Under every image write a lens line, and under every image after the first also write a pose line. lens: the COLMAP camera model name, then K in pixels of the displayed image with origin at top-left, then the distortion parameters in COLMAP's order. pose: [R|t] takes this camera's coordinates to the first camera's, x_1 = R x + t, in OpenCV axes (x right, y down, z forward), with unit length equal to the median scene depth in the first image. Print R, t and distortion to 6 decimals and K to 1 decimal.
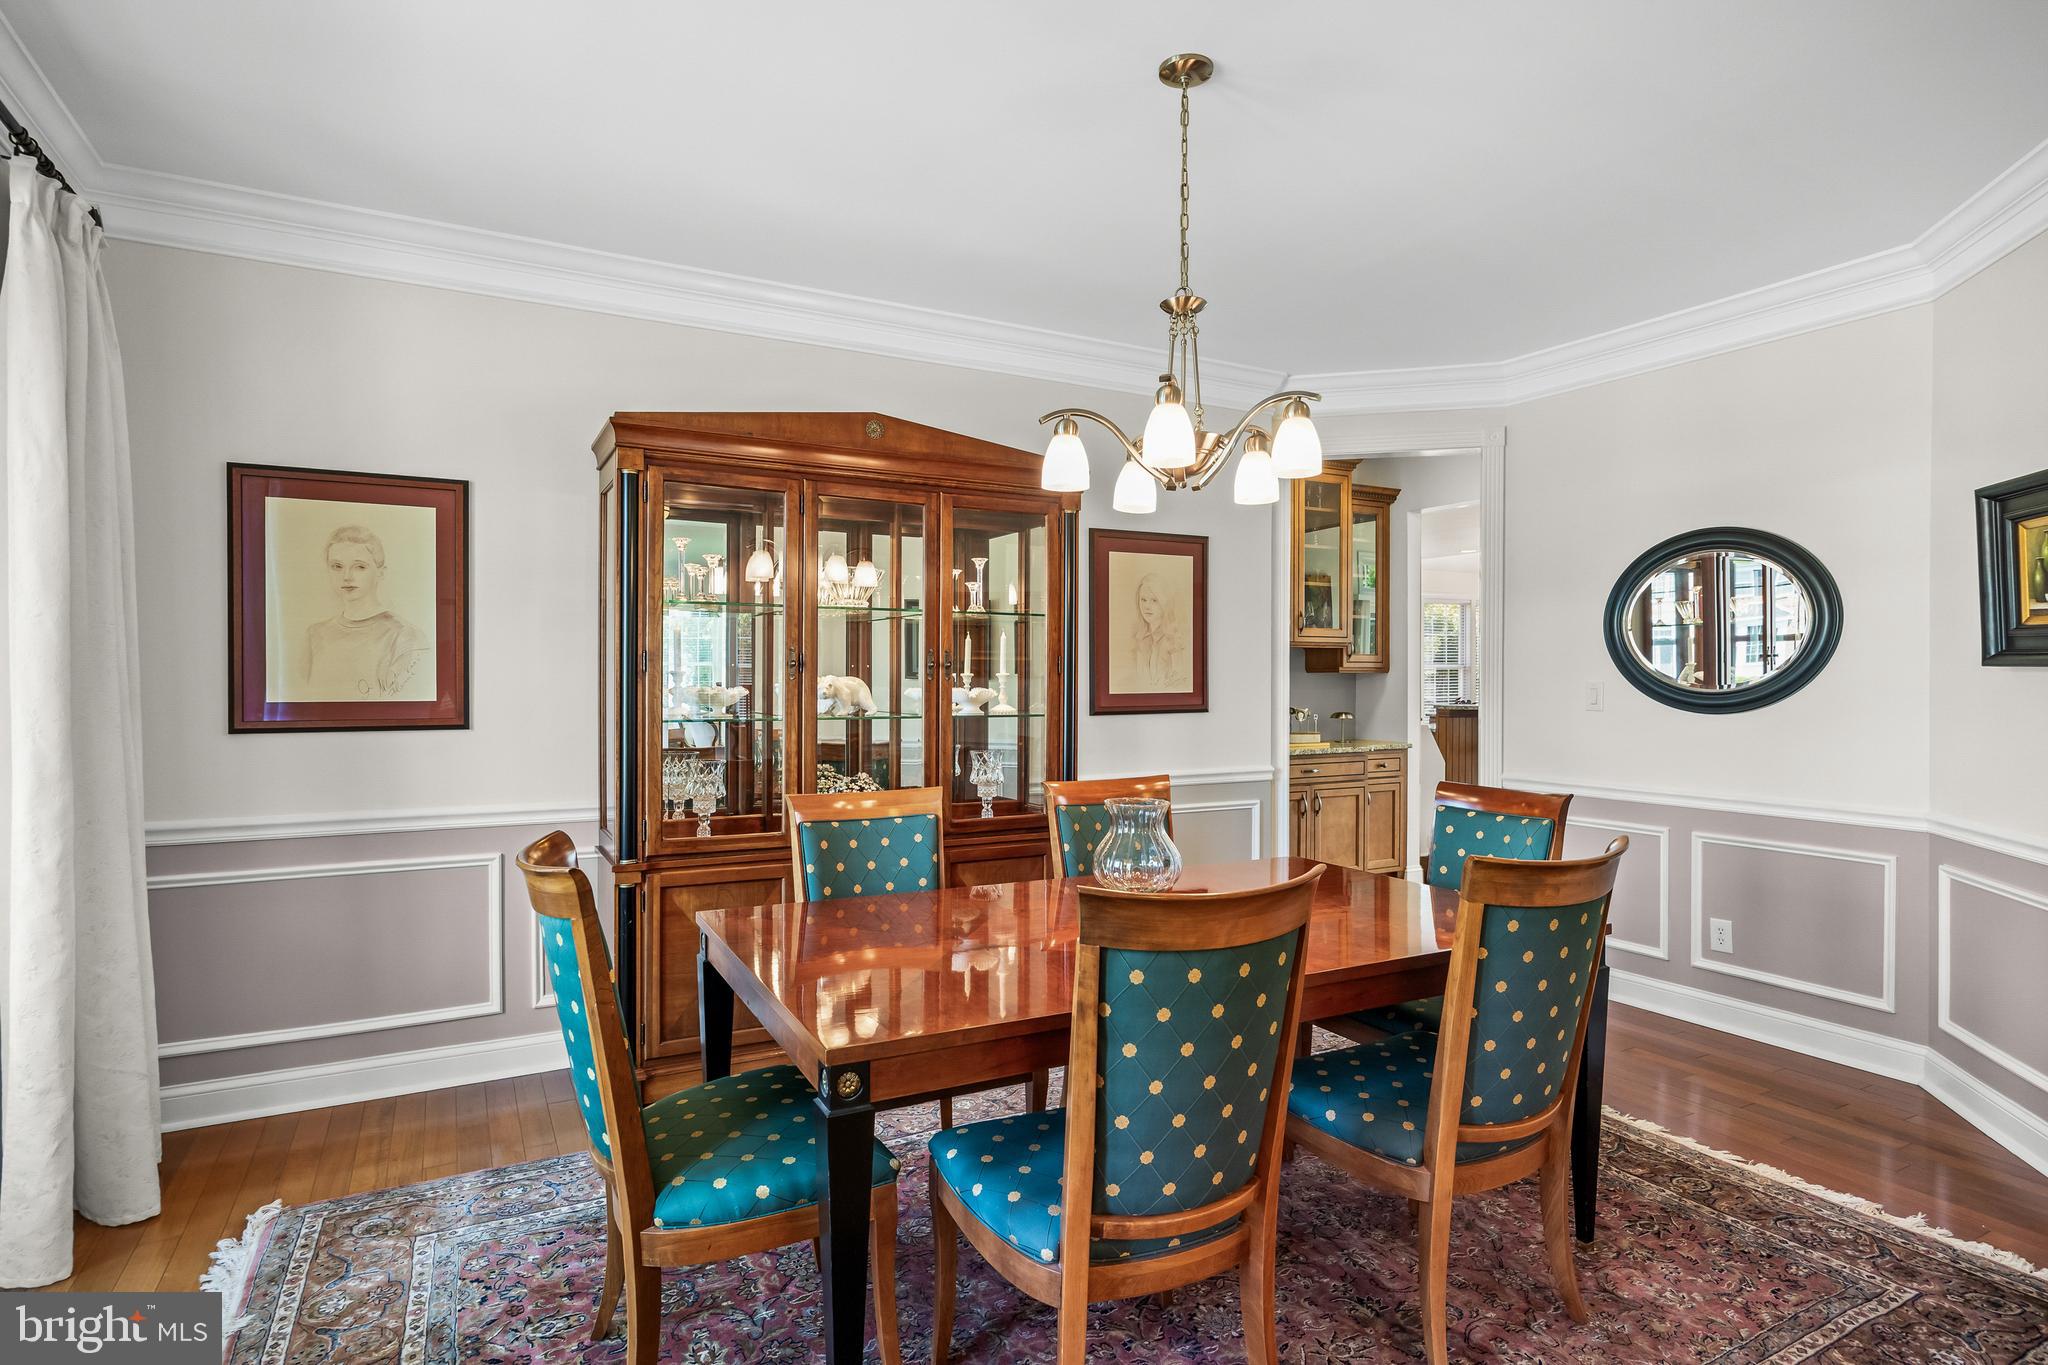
lens RADIAL K [[1046.5, 0, 1022.4], [0, 1046.5, 672.7], [0, 0, 1]] dist [-0.001290, -0.000211]
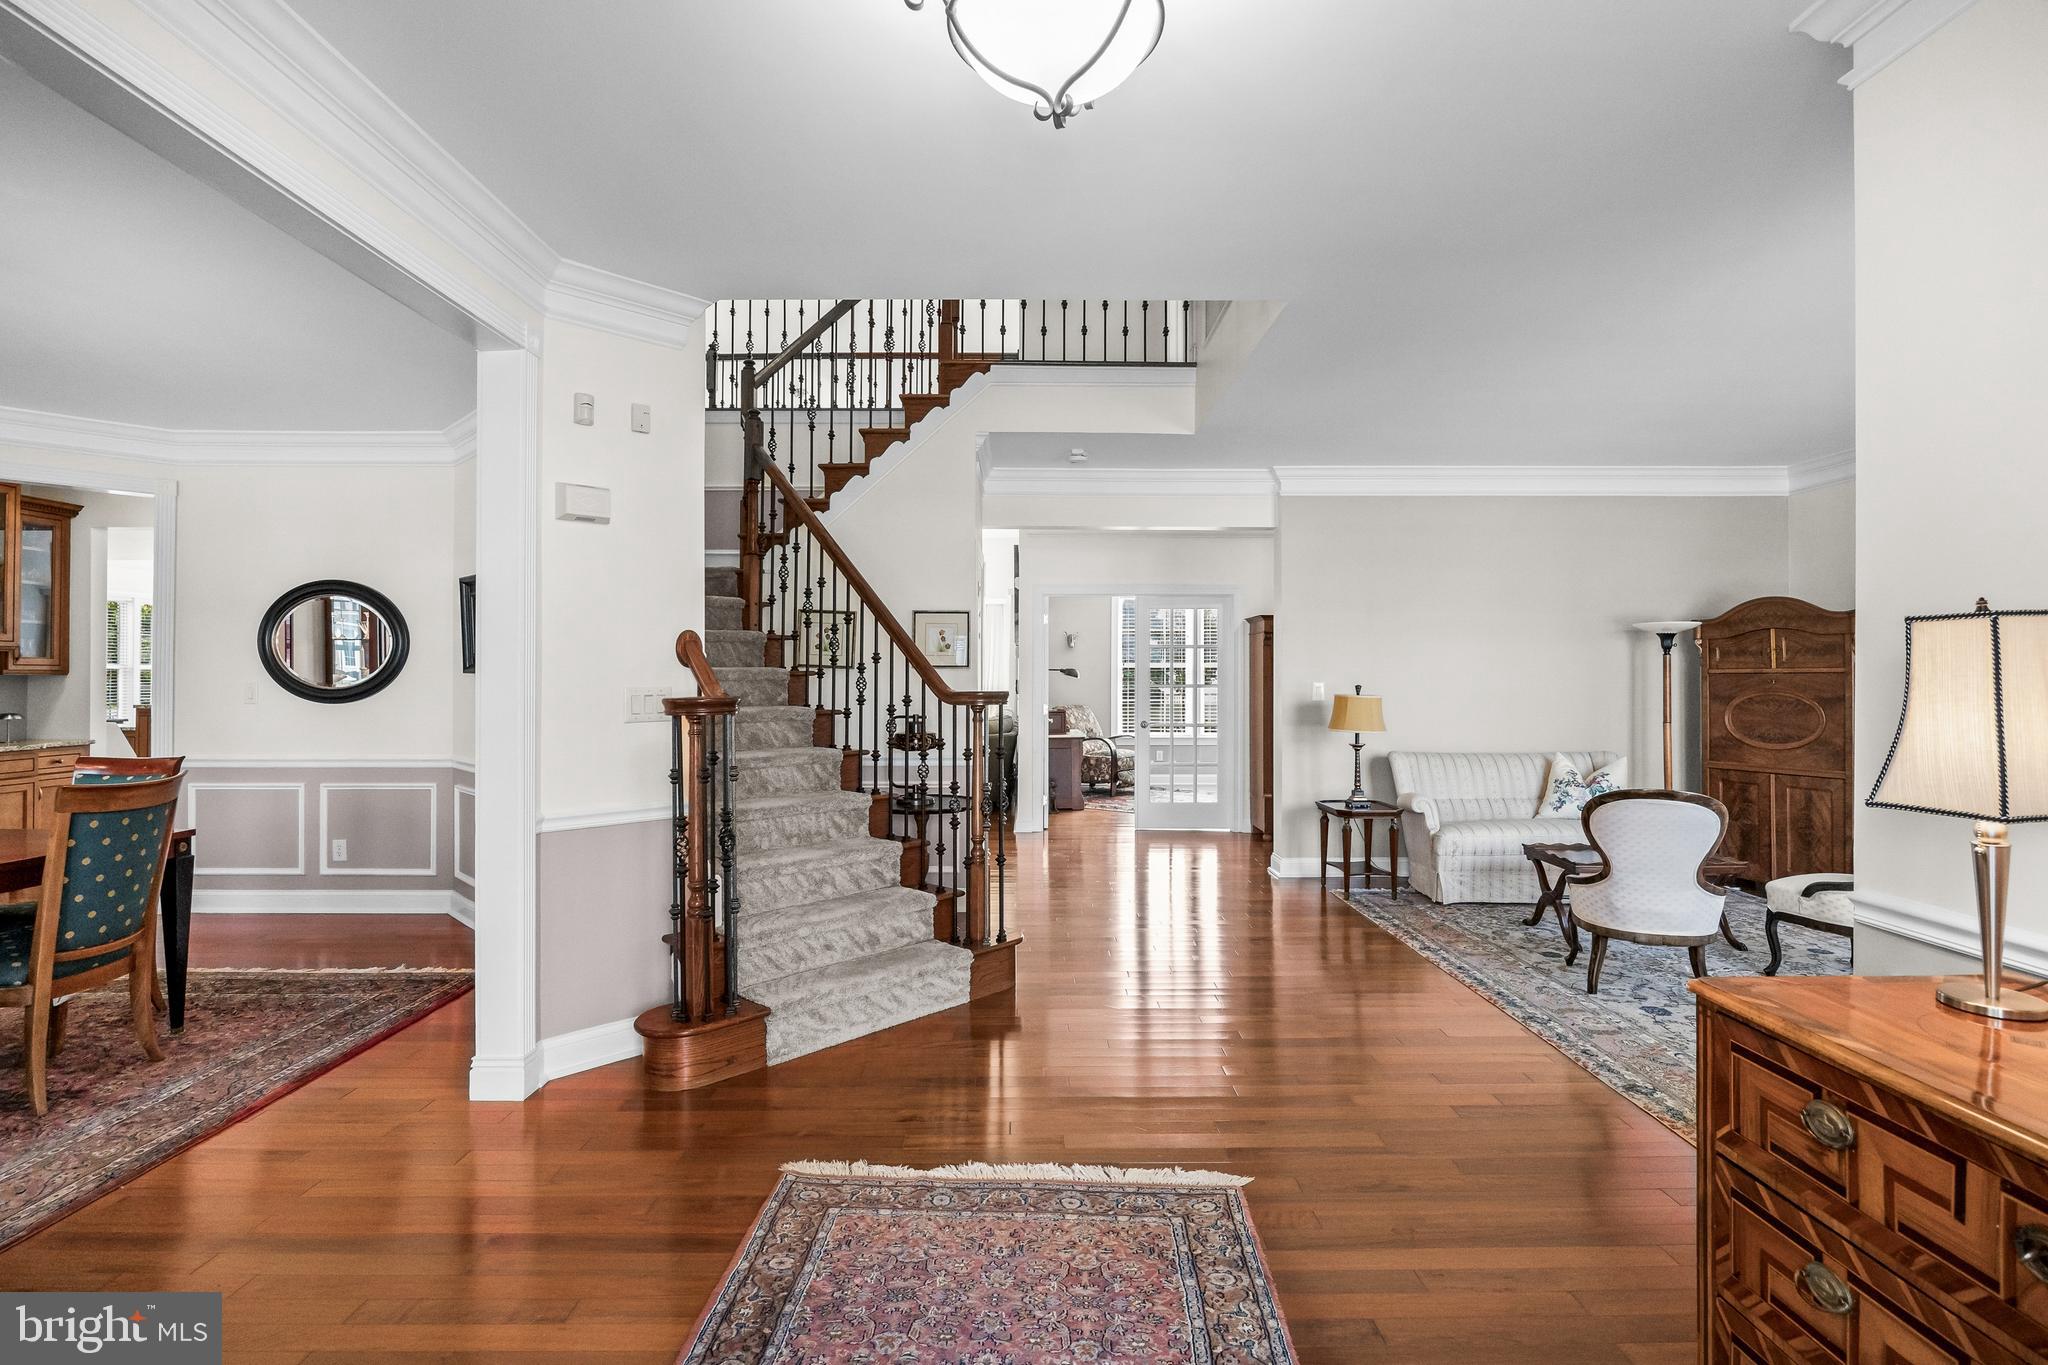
lens RADIAL K [[979.7, 0, 1025.1], [0, 979.7, 674.2], [0, 0, 1]] dist [-0.001833, -0.001326]
pose [[0.471423, 0.003139, 0.881902, -0.125939], [-0.003605, 0.999992, -0.001632, -0.004773], [-0.881900, -0.002410, 0.471430, -0.611016]]
